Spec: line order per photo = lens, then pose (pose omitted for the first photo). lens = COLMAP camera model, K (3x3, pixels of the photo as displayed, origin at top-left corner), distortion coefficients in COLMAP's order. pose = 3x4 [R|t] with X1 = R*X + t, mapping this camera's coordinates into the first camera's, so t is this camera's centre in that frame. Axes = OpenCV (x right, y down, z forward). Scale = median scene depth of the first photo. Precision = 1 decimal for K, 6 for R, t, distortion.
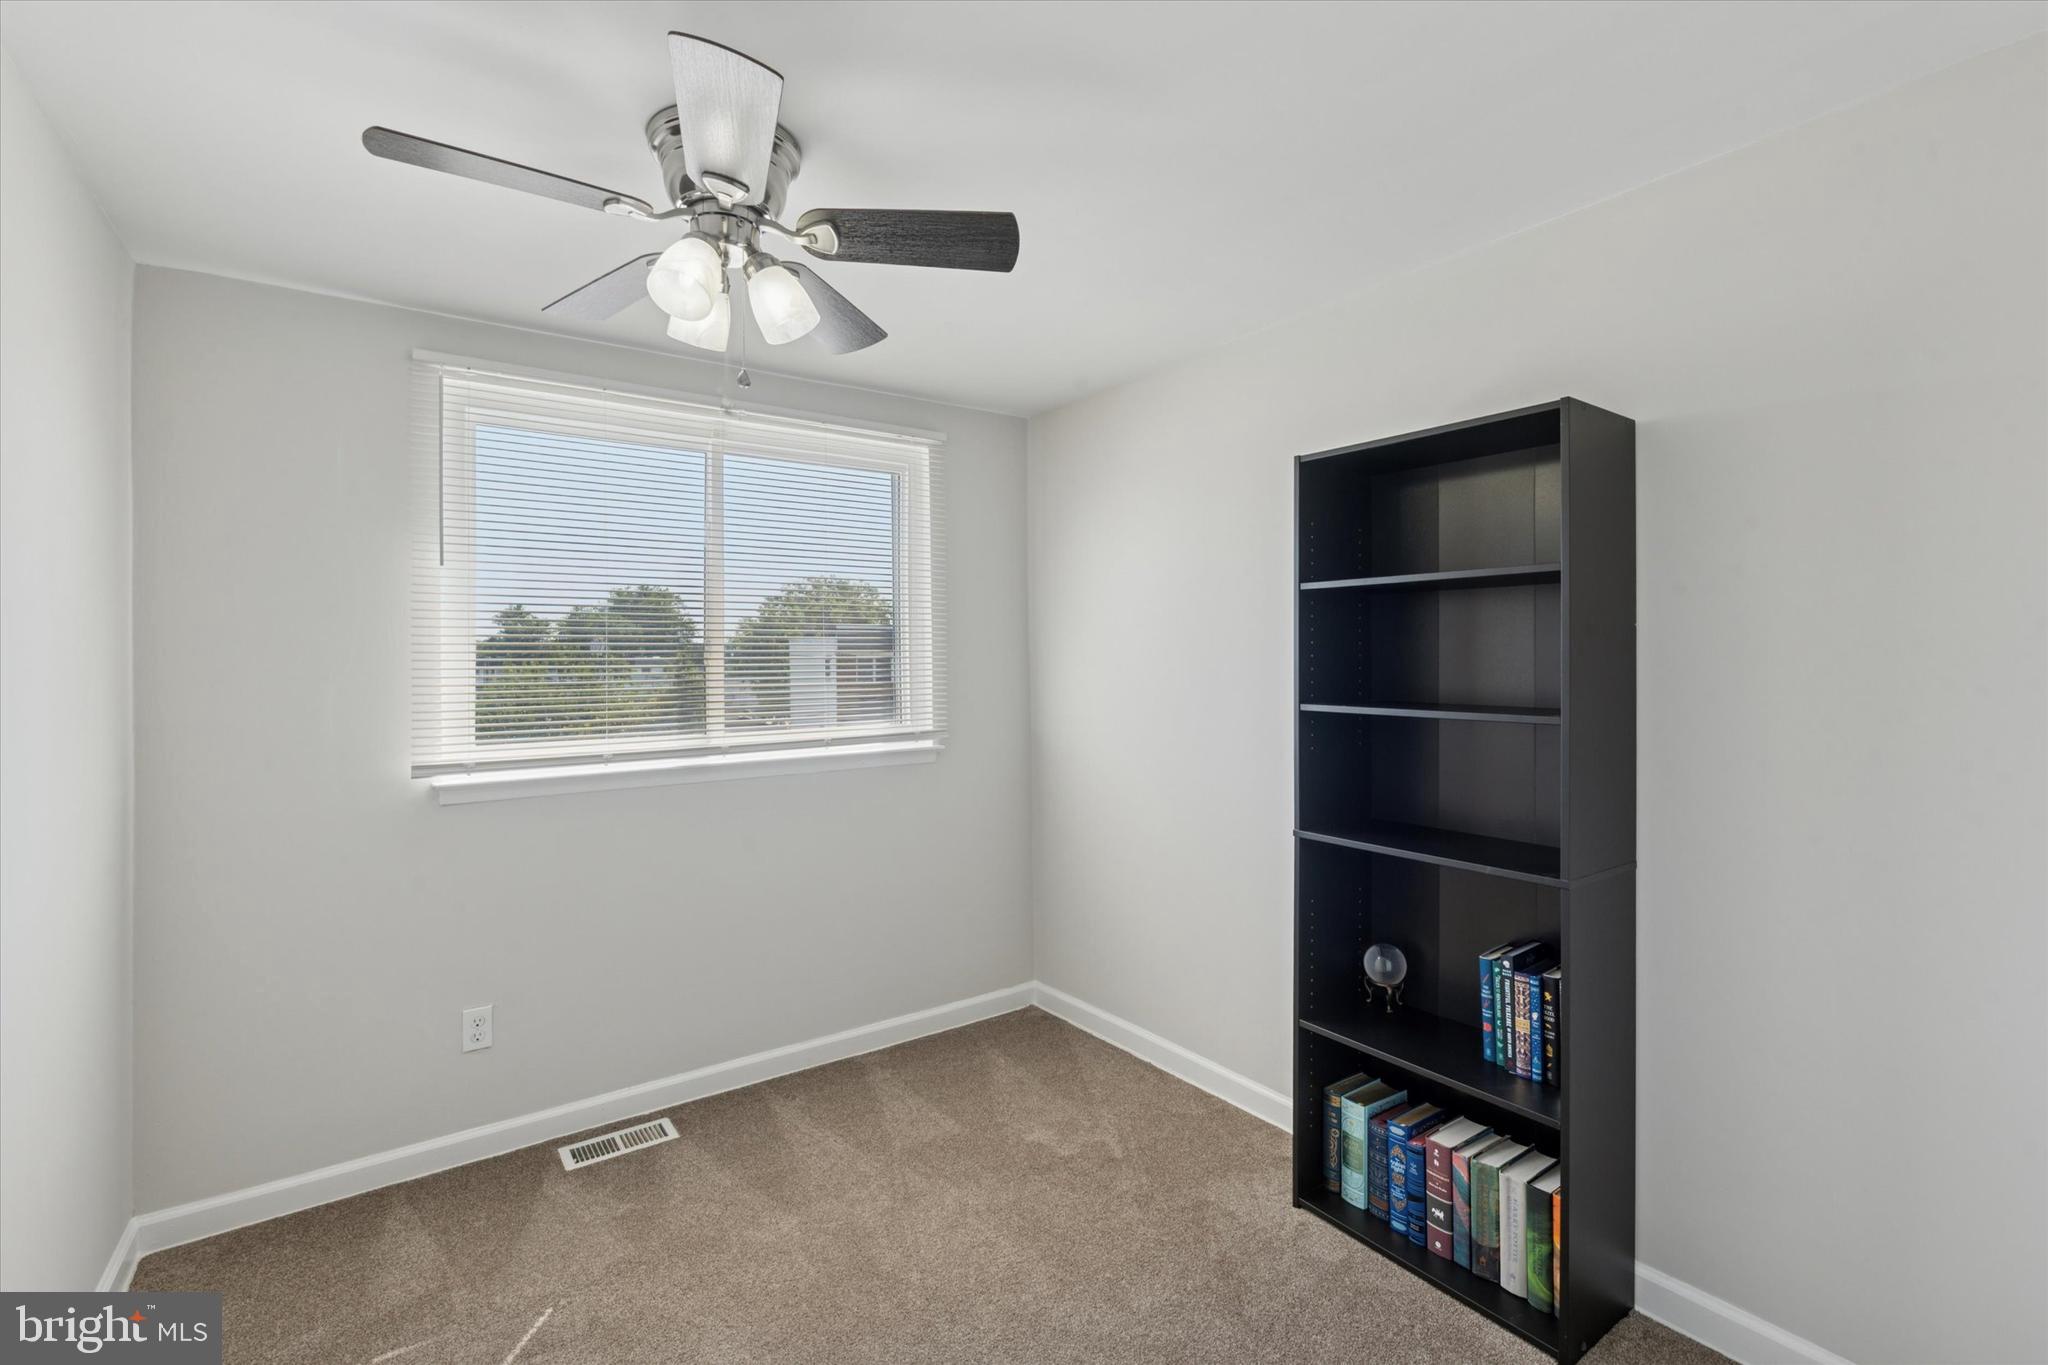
lens RADIAL K [[900.9, 0, 1026.3], [0, 900.9, 678.3], [0, 0, 1]] dist [-0.000659, -0.000652]
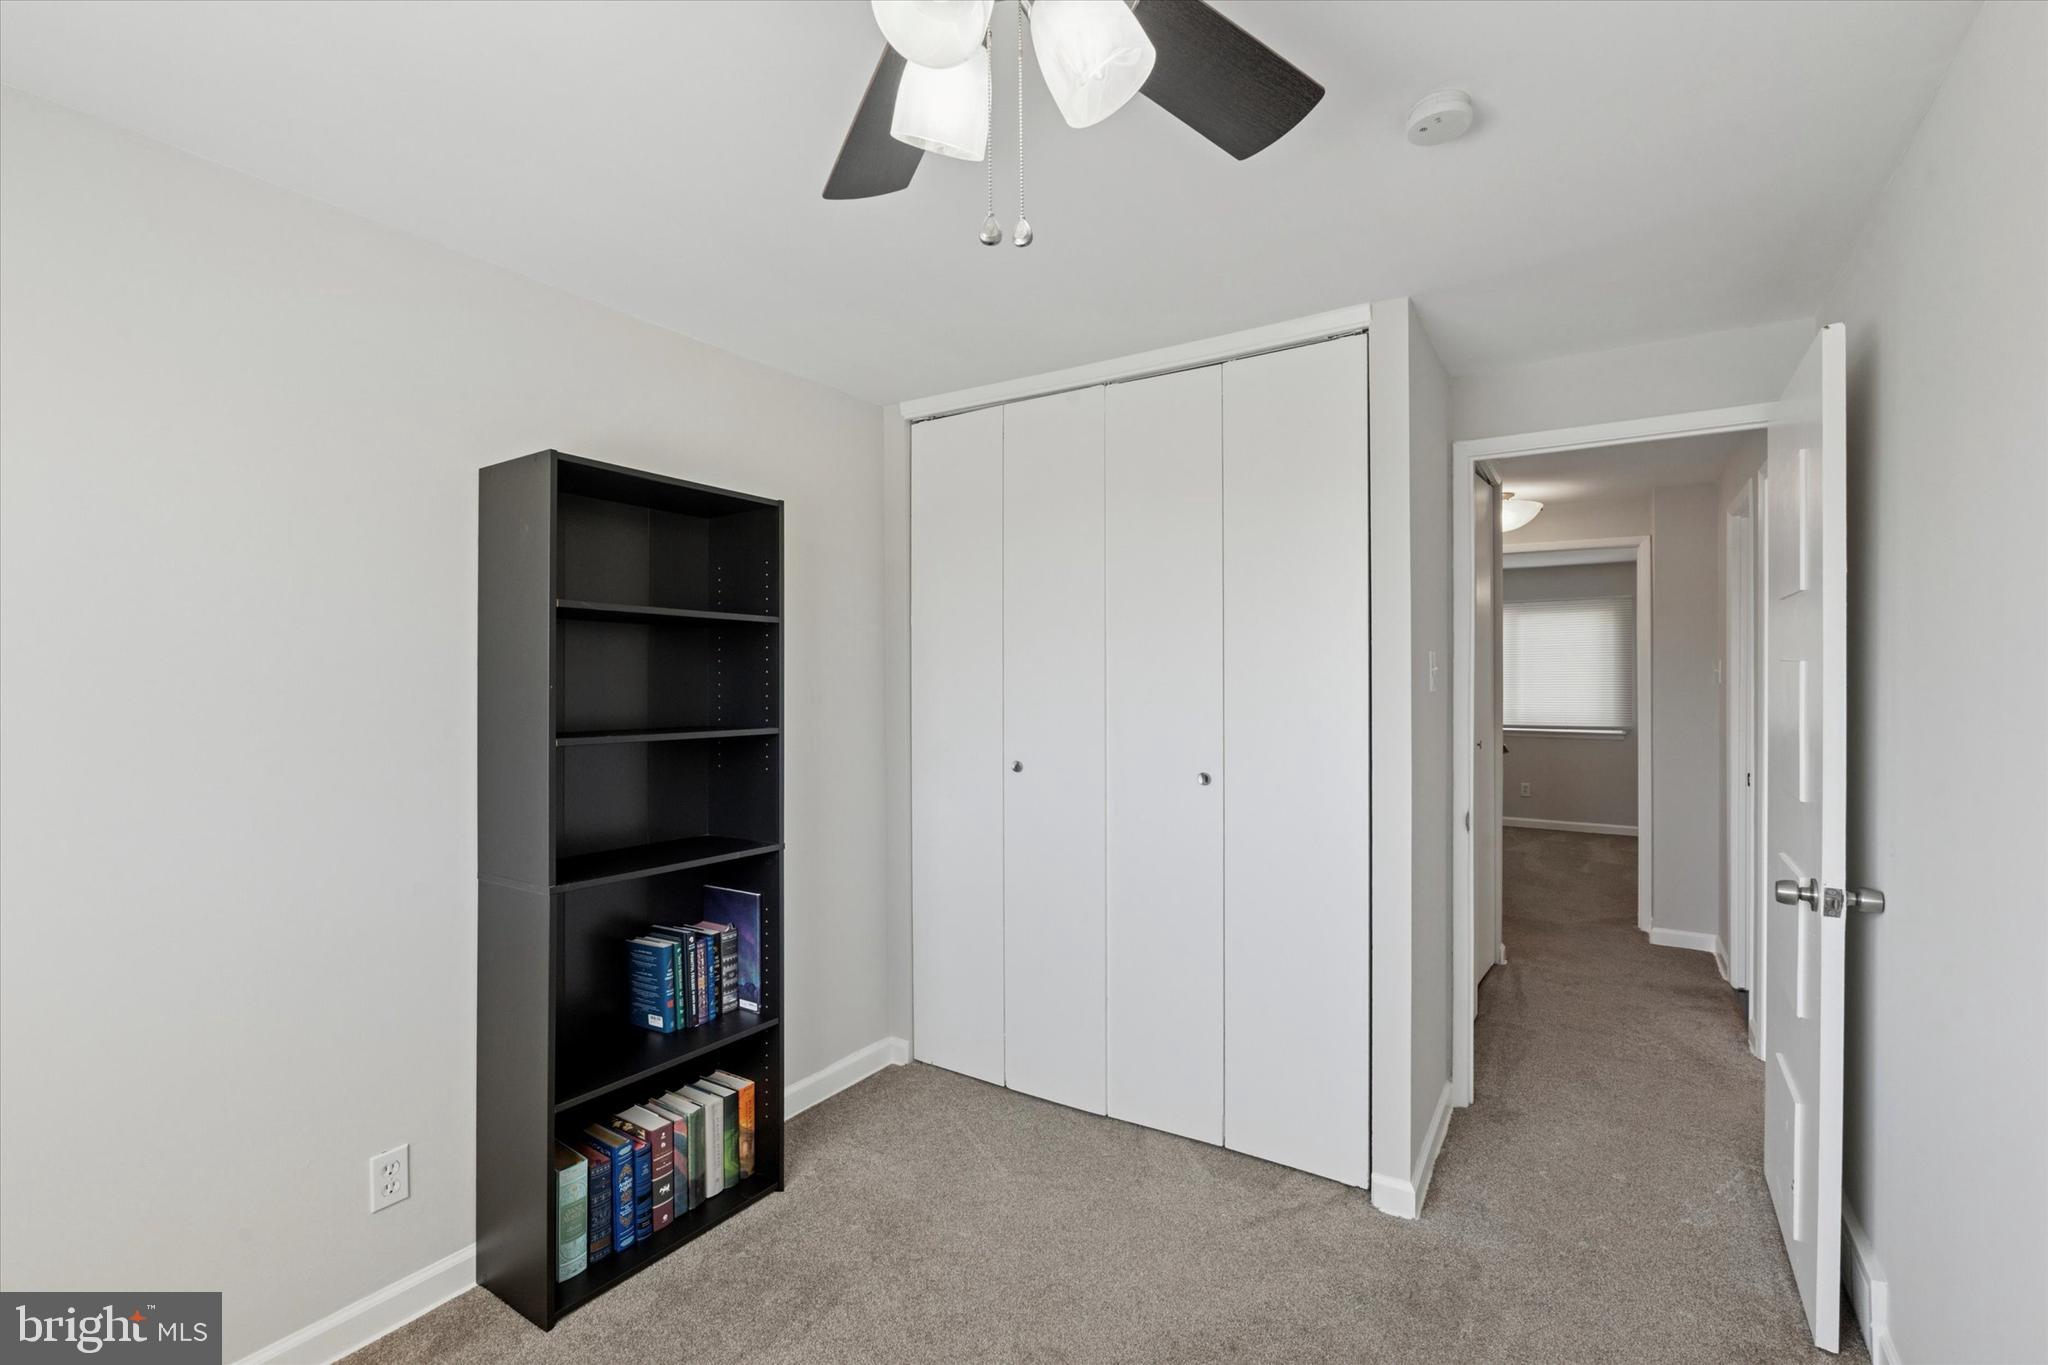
lens RADIAL K [[900.9, 0, 1028.2], [0, 900.9, 690.7], [0, 0, 1]] dist [-0.000659, -0.000652]
pose [[-0.389899, 0.001550, 0.920856, -0.740672], [0.004342, 0.999991, 0.000155, -0.016193], [-0.920848, 0.004059, -0.389902, 1.023808]]
